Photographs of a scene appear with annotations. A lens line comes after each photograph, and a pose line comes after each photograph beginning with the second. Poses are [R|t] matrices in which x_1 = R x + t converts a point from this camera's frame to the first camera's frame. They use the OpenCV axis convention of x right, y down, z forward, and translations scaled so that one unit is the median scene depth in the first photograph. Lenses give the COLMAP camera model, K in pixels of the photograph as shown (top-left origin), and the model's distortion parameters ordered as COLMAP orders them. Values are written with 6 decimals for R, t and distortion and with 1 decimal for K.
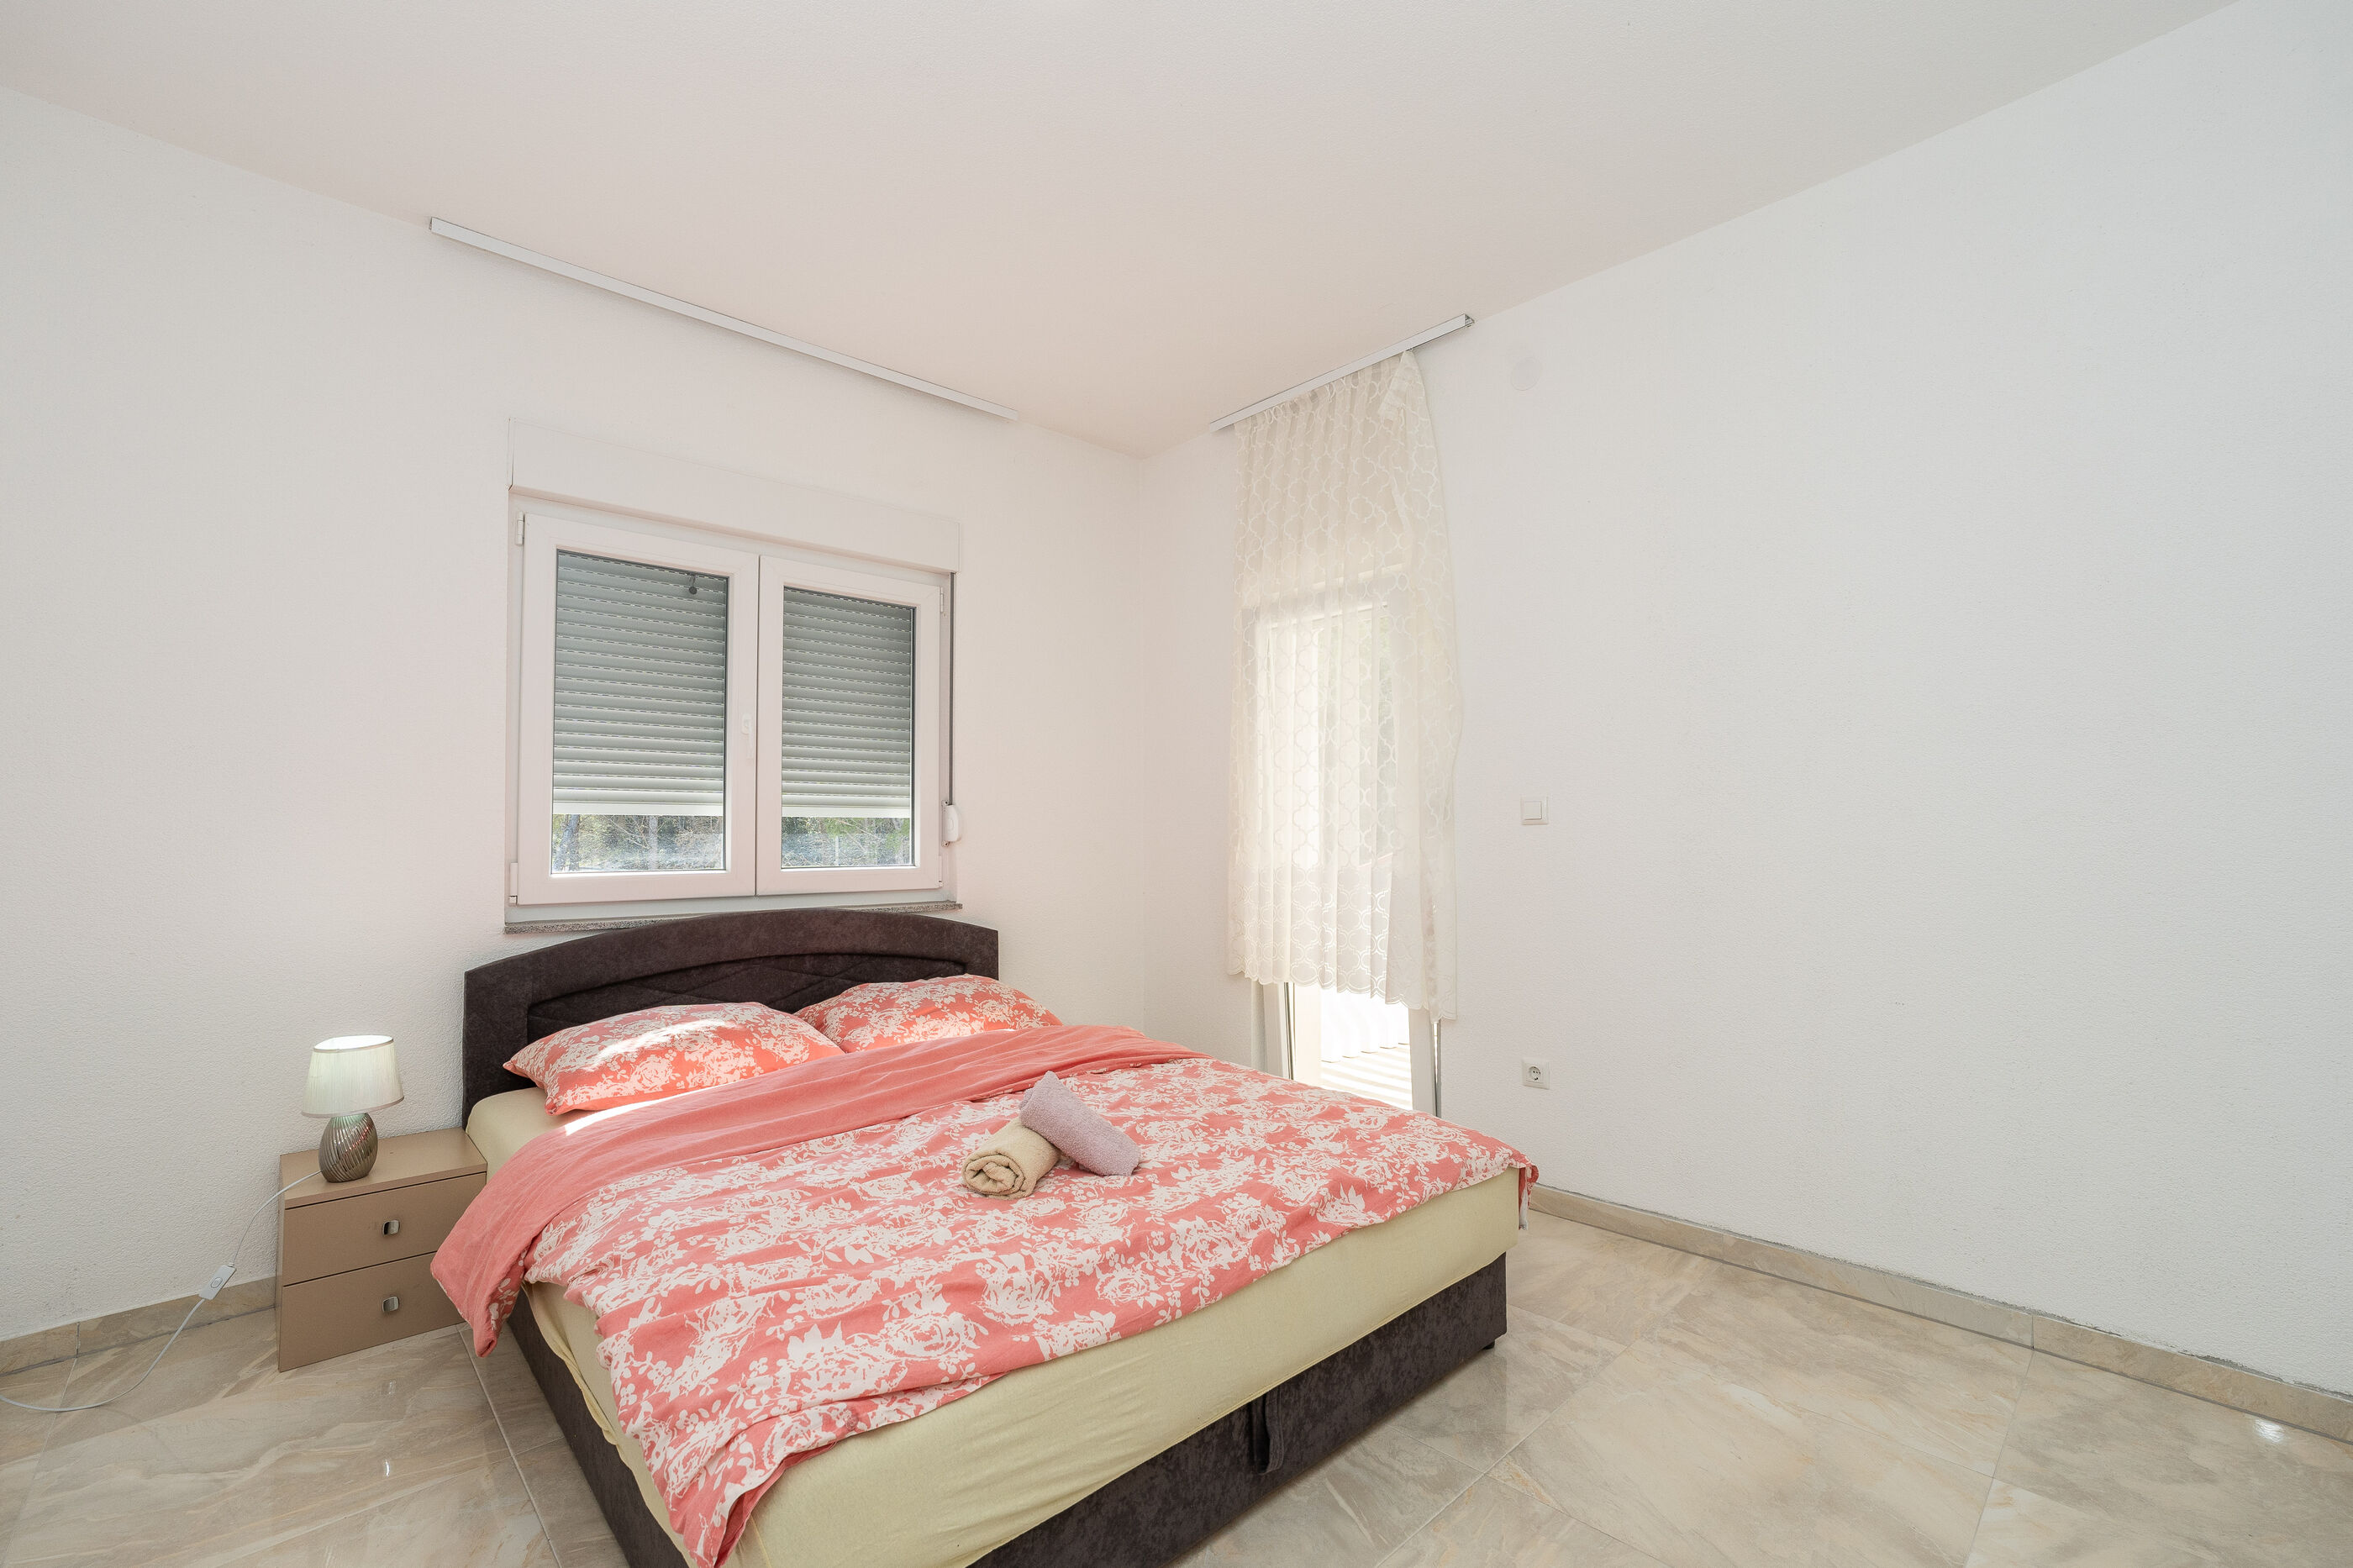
lens RADIAL K [[967.4, 0, 1179.6], [0, 967.4, 822.7], [0, 0, 1]] dist [-0.021791, -0.000010]
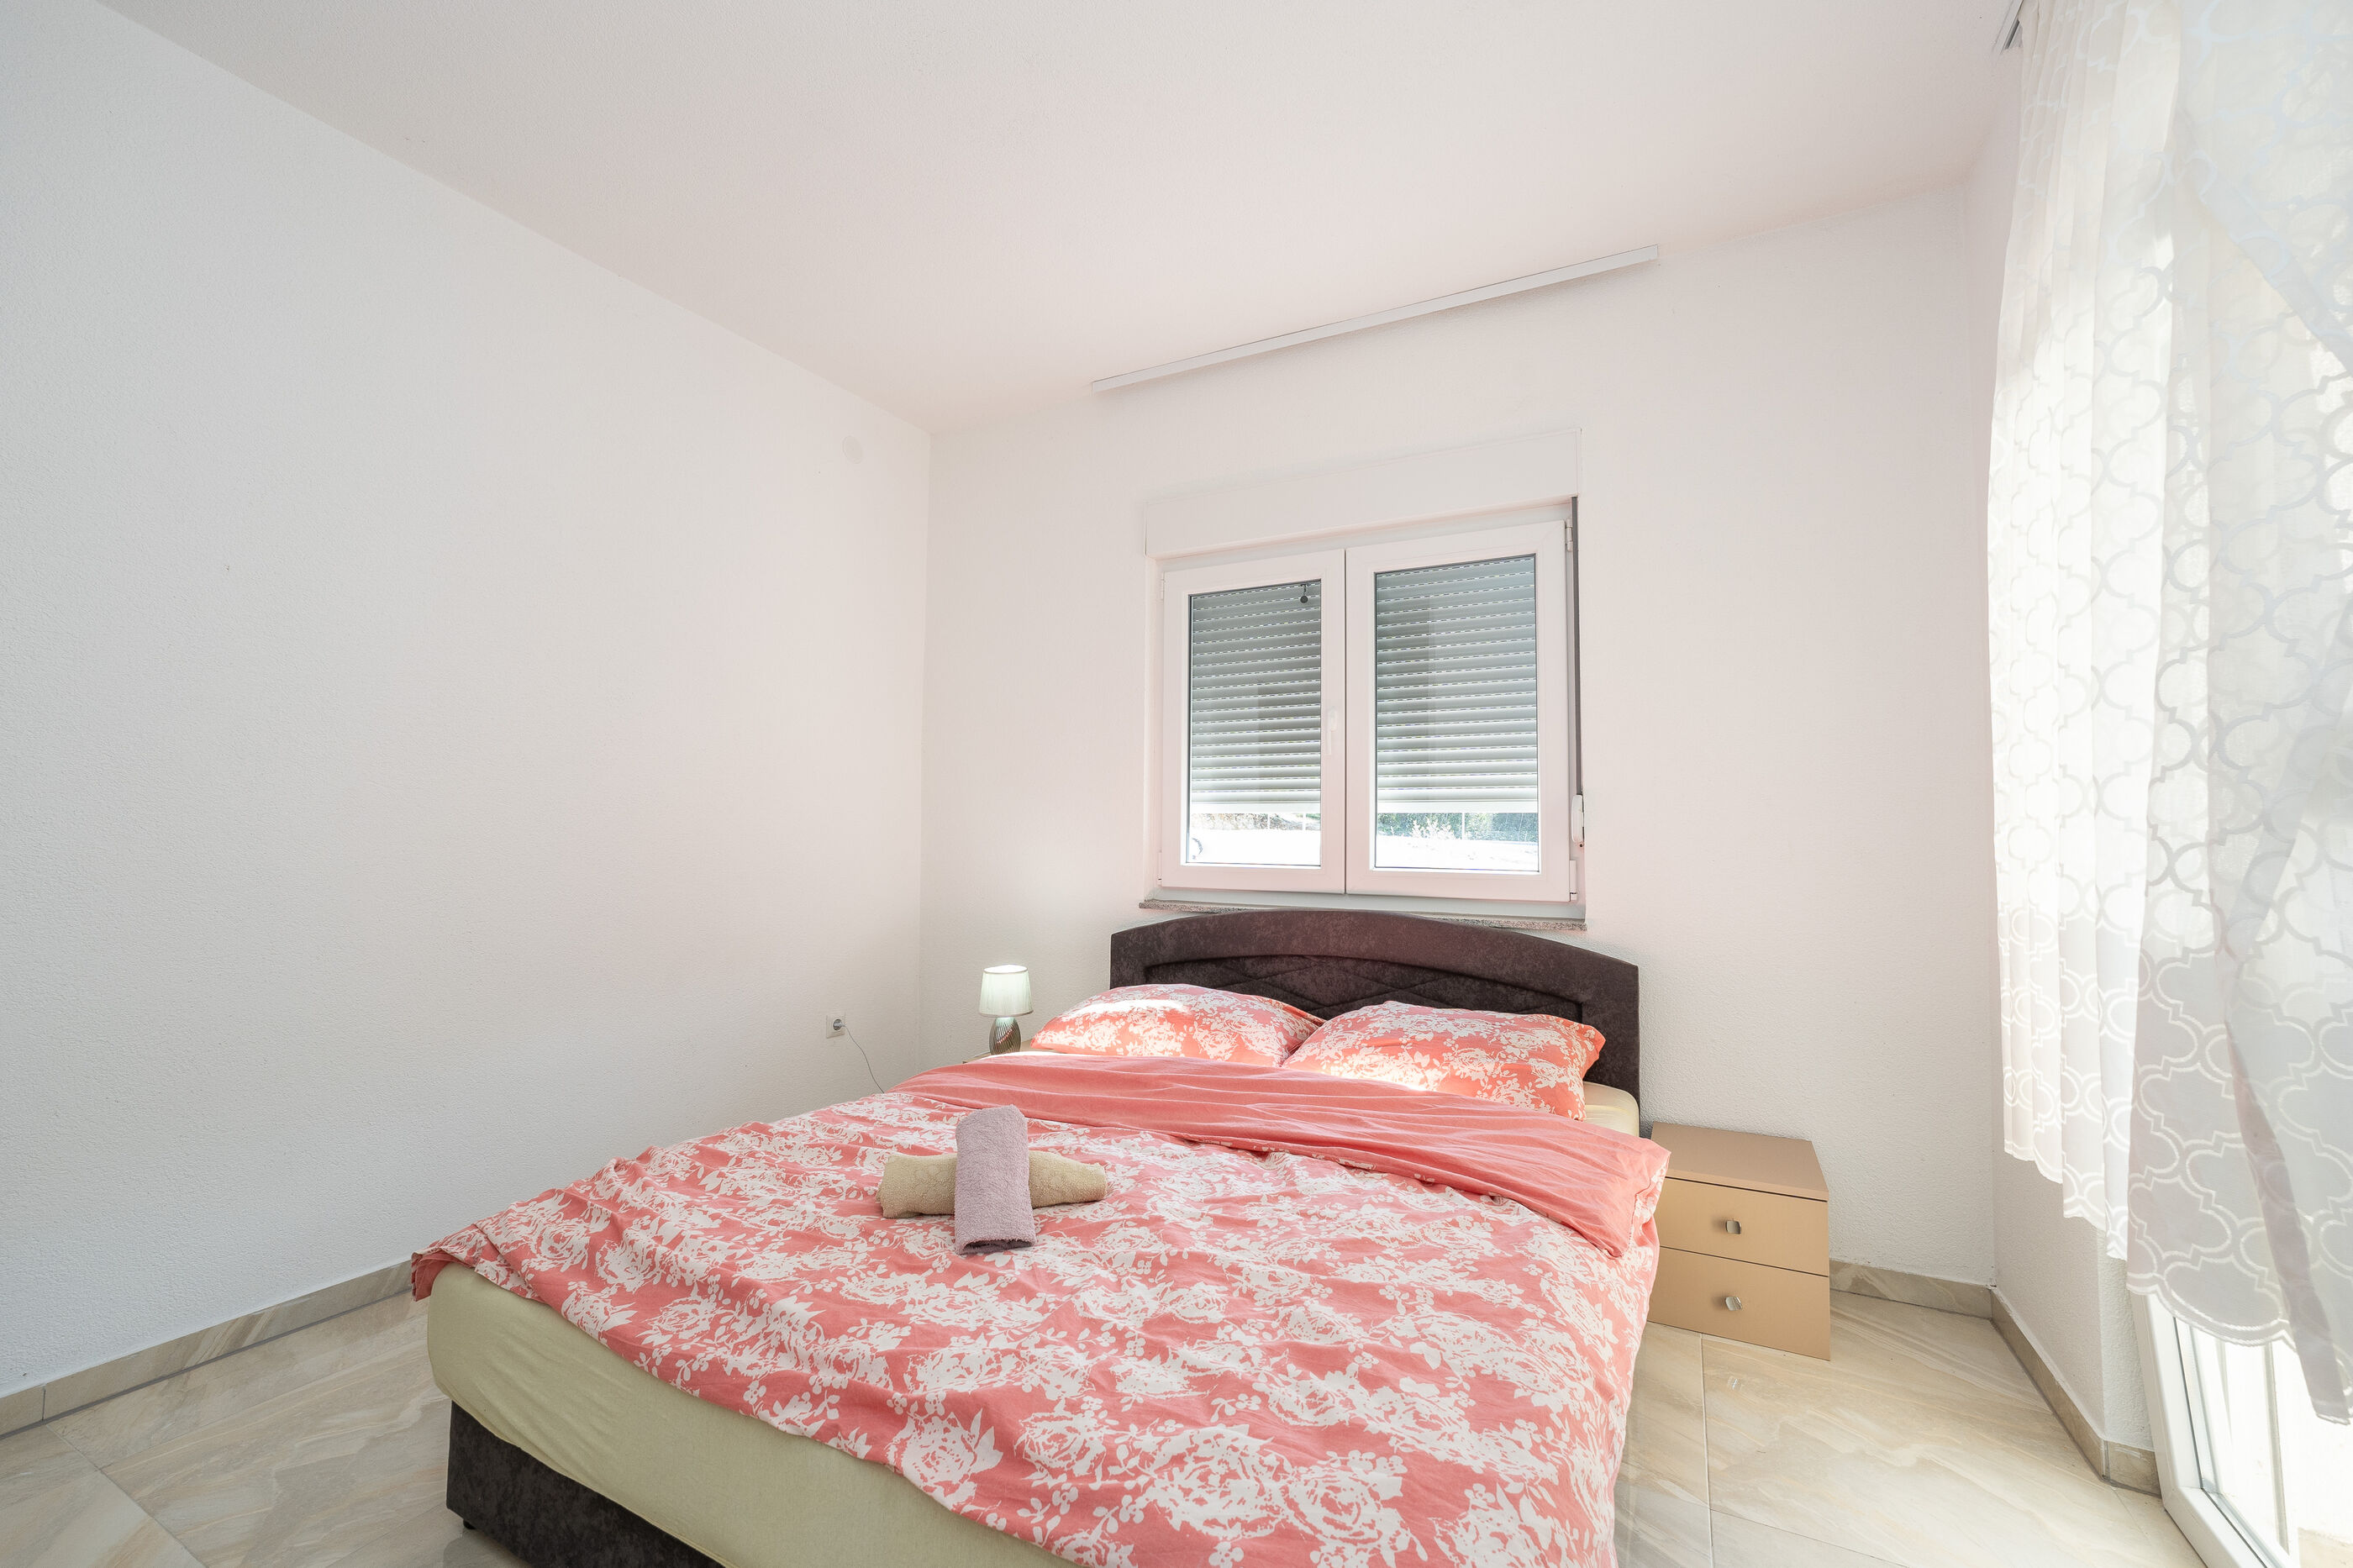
lens RADIAL K [[969.7, 0, 1172.3], [0, 969.7, 765.8], [0, 0, 1]] dist [-0.039182, 0.021712]
pose [[0.315955, -0.061990, -0.946747, 0.699360], [0.007981, 0.998002, -0.062683, 0.010590], [0.948741, 0.012249, 0.315819, 0.809379]]
